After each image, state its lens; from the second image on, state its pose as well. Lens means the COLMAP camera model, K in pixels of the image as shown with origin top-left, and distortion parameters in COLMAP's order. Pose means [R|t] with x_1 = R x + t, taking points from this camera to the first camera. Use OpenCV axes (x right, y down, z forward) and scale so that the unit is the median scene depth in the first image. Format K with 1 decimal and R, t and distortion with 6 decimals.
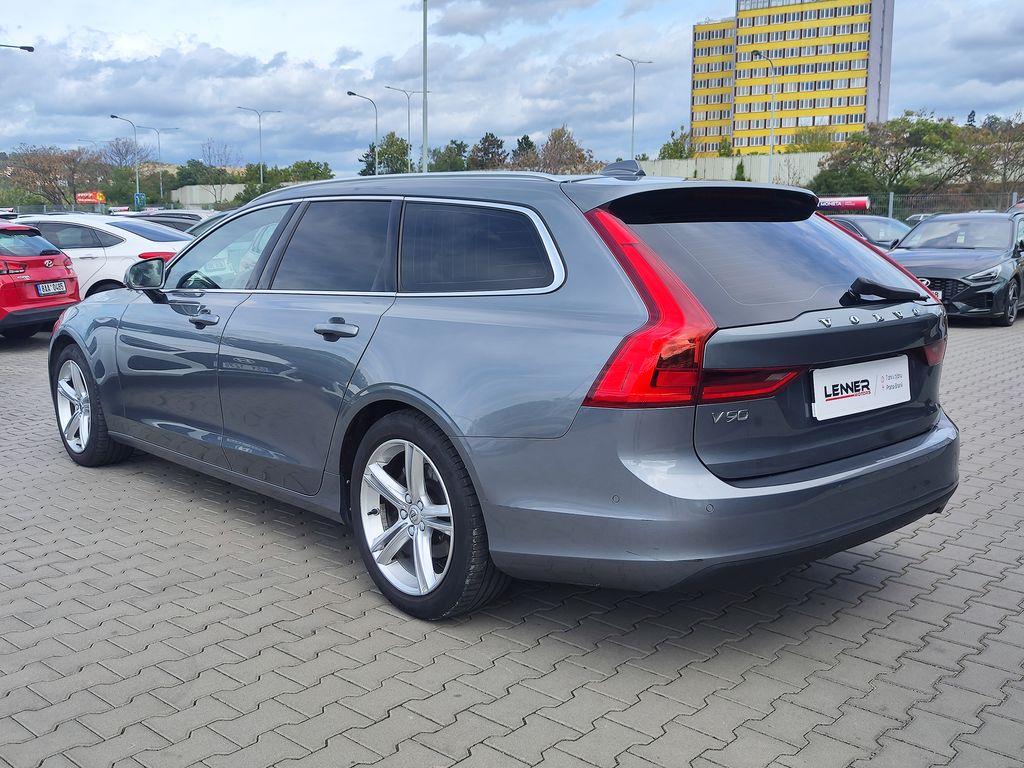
lens RADIAL K [[1031.6, 0, 510.4], [0, 1031.6, 380.9], [0, 0, 1]] dist [0.007688, -0.024528]
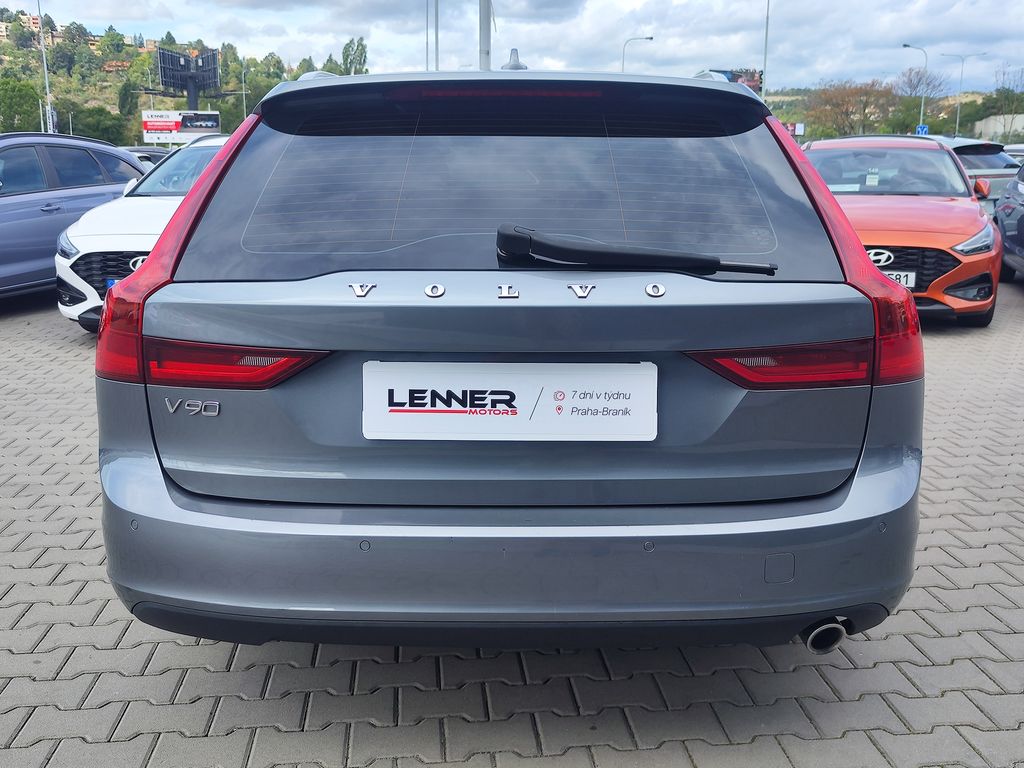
lens RADIAL K [[1008.3, 0, 514.7], [0, 1008.3, 405.2], [0, 0, 1]] dist [-0.000611, 0.012436]
pose [[0.737158, 0.161298, -0.656187, 0.709232], [-0.101982, 0.986526, 0.127933, -0.066425], [0.667981, -0.027387, 0.743675, 0.541072]]
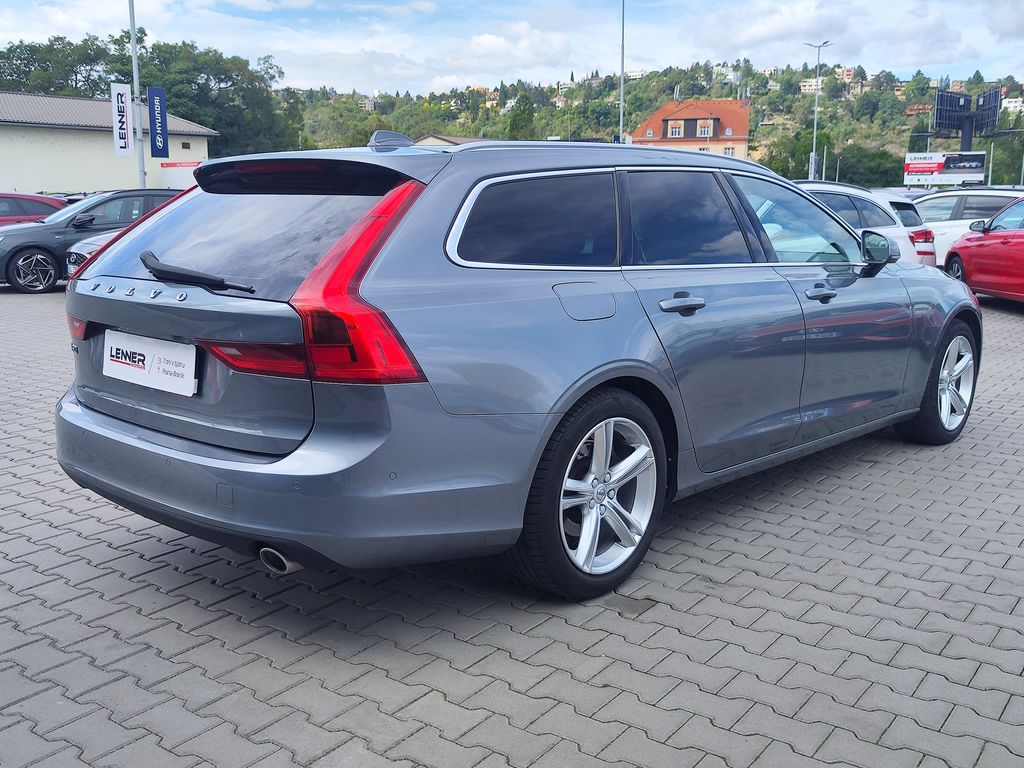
lens RADIAL K [[1008.3, 0, 514.7], [0, 1008.3, 405.2], [0, 0, 1]] dist [-0.000611, 0.012436]
pose [[0.086457, 0.197463, -0.976490, 1.274087], [-0.144943, 0.972225, 0.183767, -0.175252], [0.985655, 0.125648, 0.112676, 1.199689]]
